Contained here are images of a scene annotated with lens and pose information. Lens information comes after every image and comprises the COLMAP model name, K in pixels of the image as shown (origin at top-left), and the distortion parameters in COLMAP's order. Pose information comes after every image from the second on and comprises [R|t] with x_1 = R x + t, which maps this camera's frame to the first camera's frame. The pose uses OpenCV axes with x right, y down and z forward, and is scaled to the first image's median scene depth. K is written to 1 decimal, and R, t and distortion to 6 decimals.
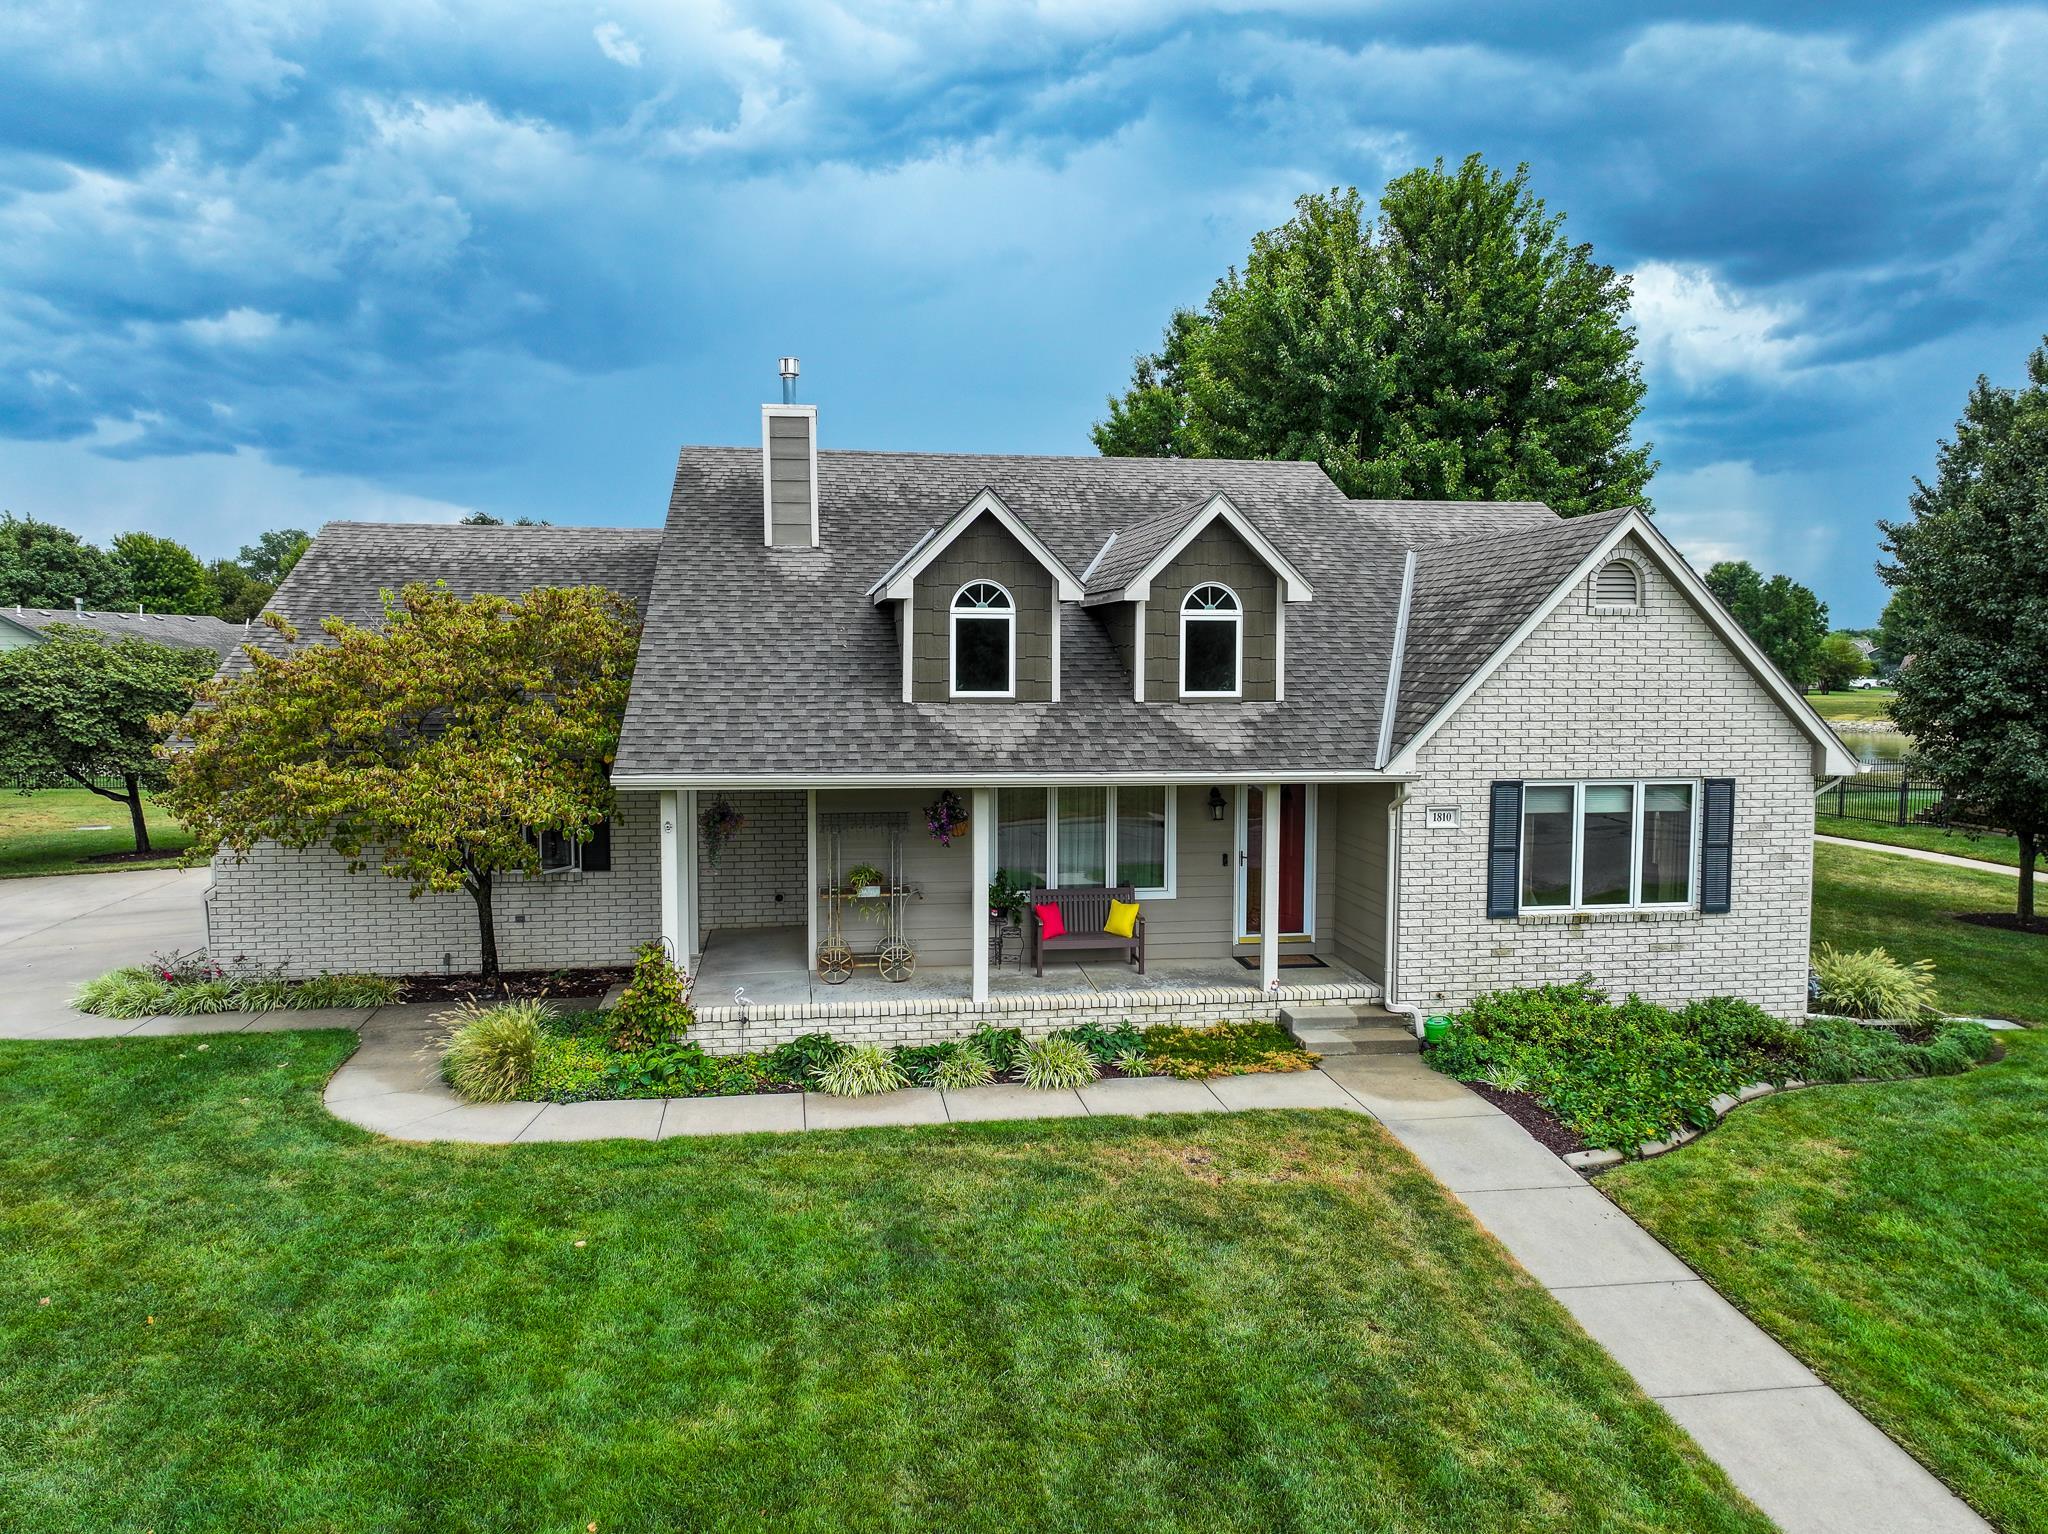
lens RADIAL K [[1437.2, 0, 1034.5], [0, 1437.2, 763.4], [0, 0, 1]] dist [0.012257, 0.003876]
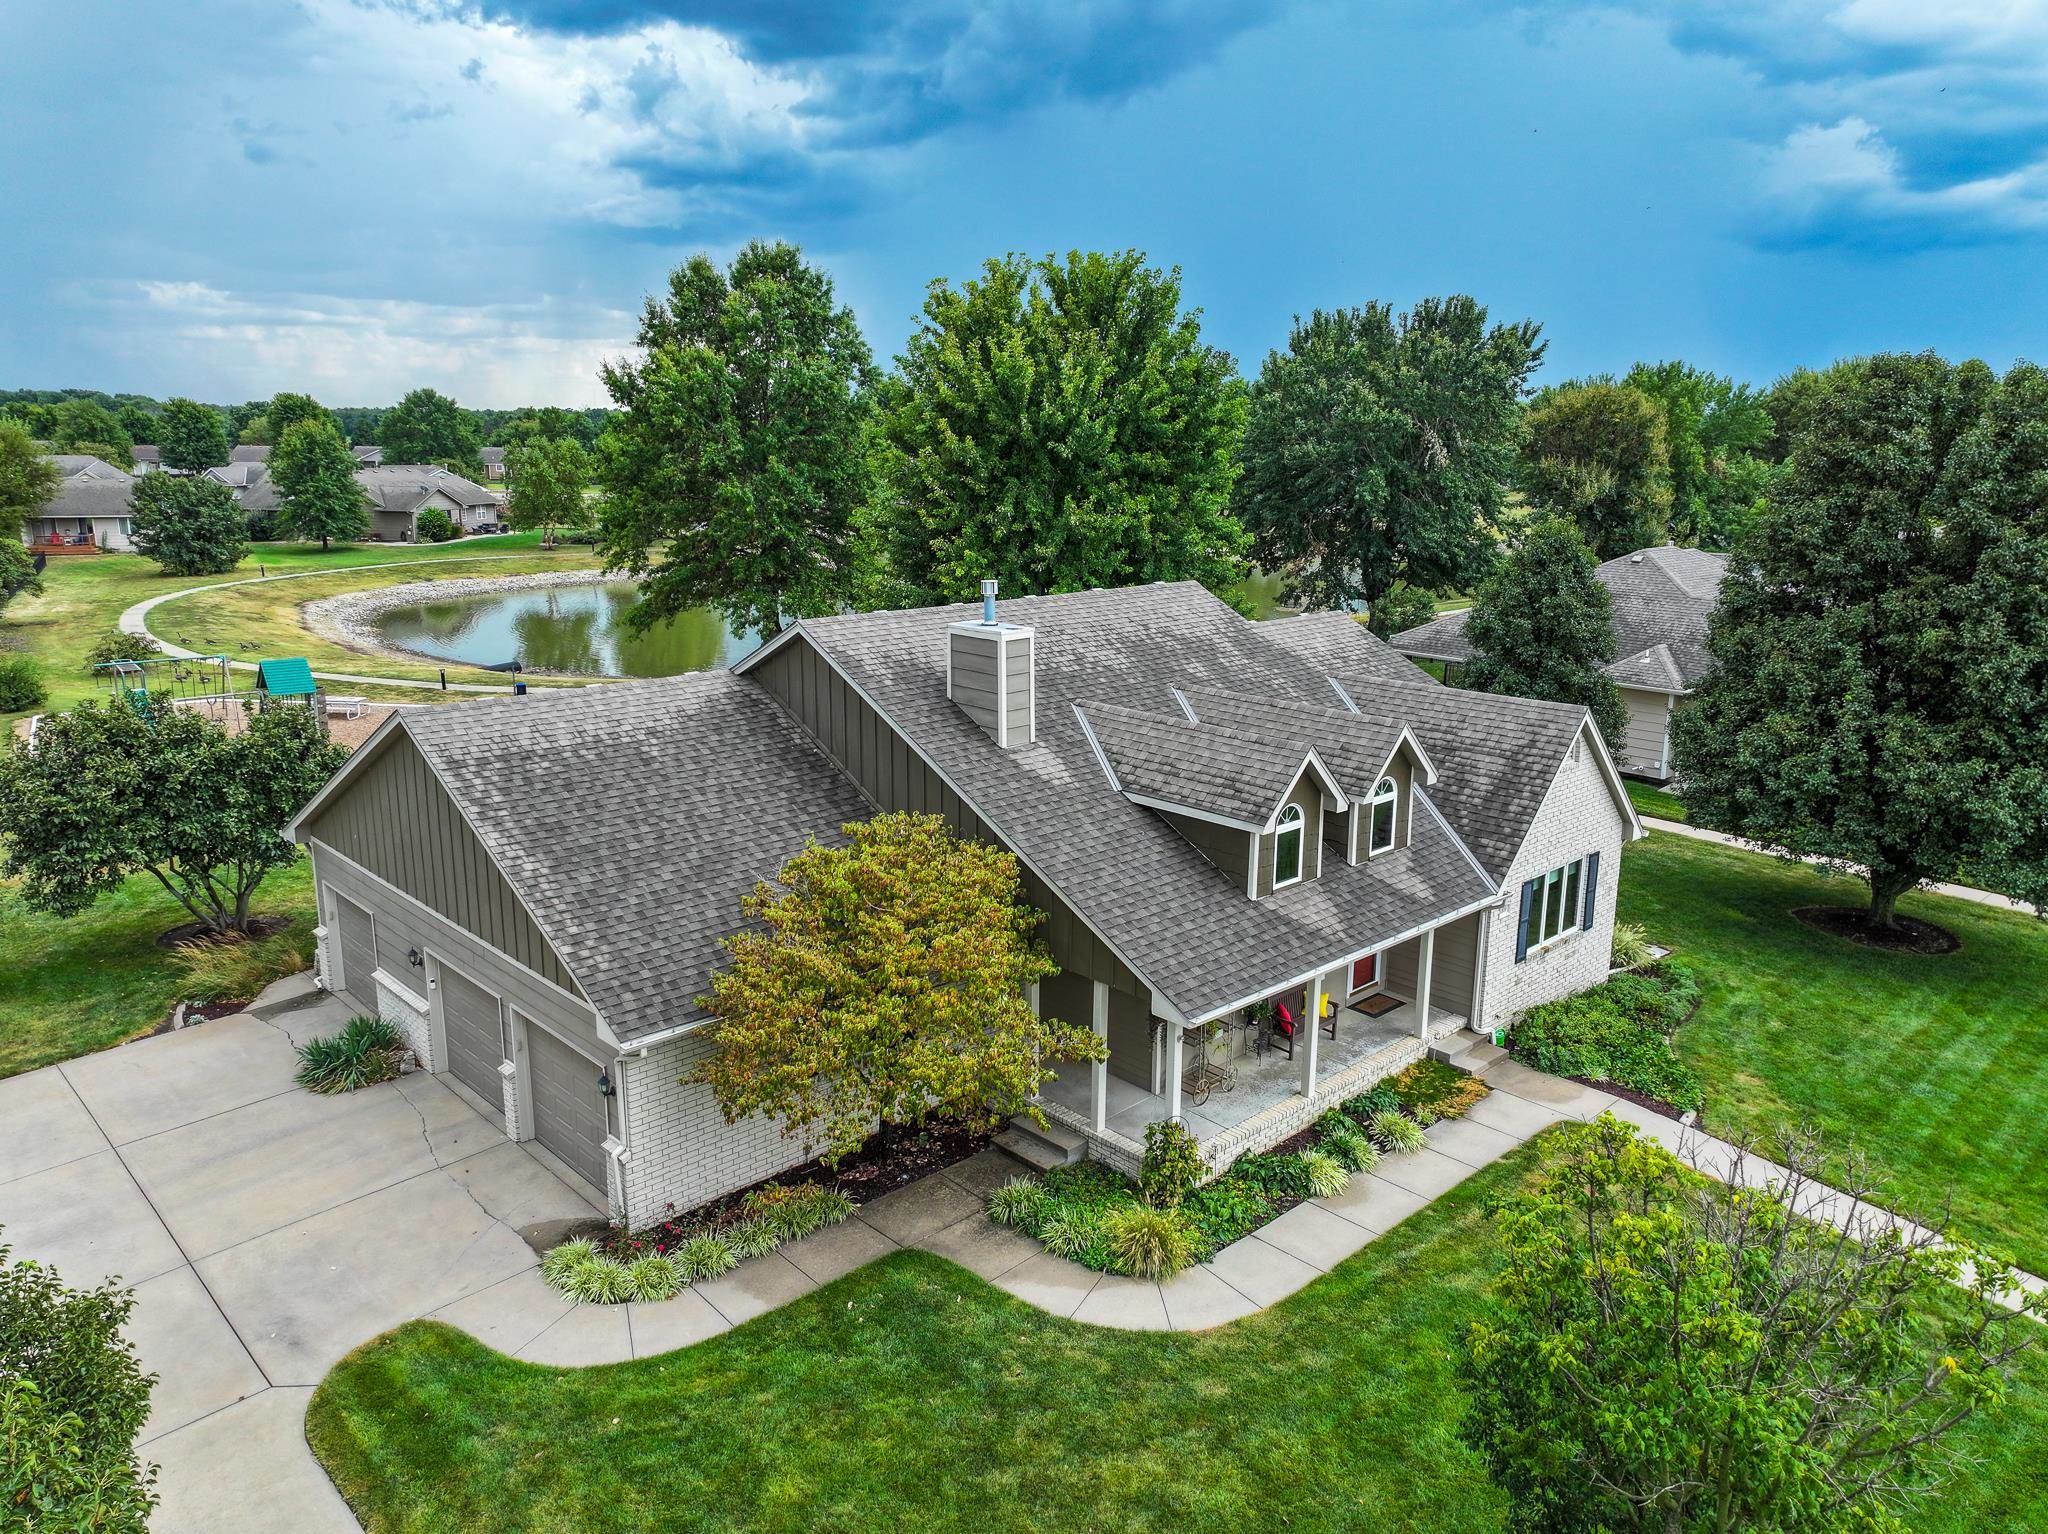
lens RADIAL K [[1437.2, 0, 1034.5], [0, 1437.2, 763.4], [0, 0, 1]] dist [0.012257, 0.003876]
pose [[0.823910, -0.127155, 0.552271, -1.050179], [0.040359, 0.985195, 0.166621, -0.427644], [-0.565282, -0.114992, 0.816844, 0.008616]]
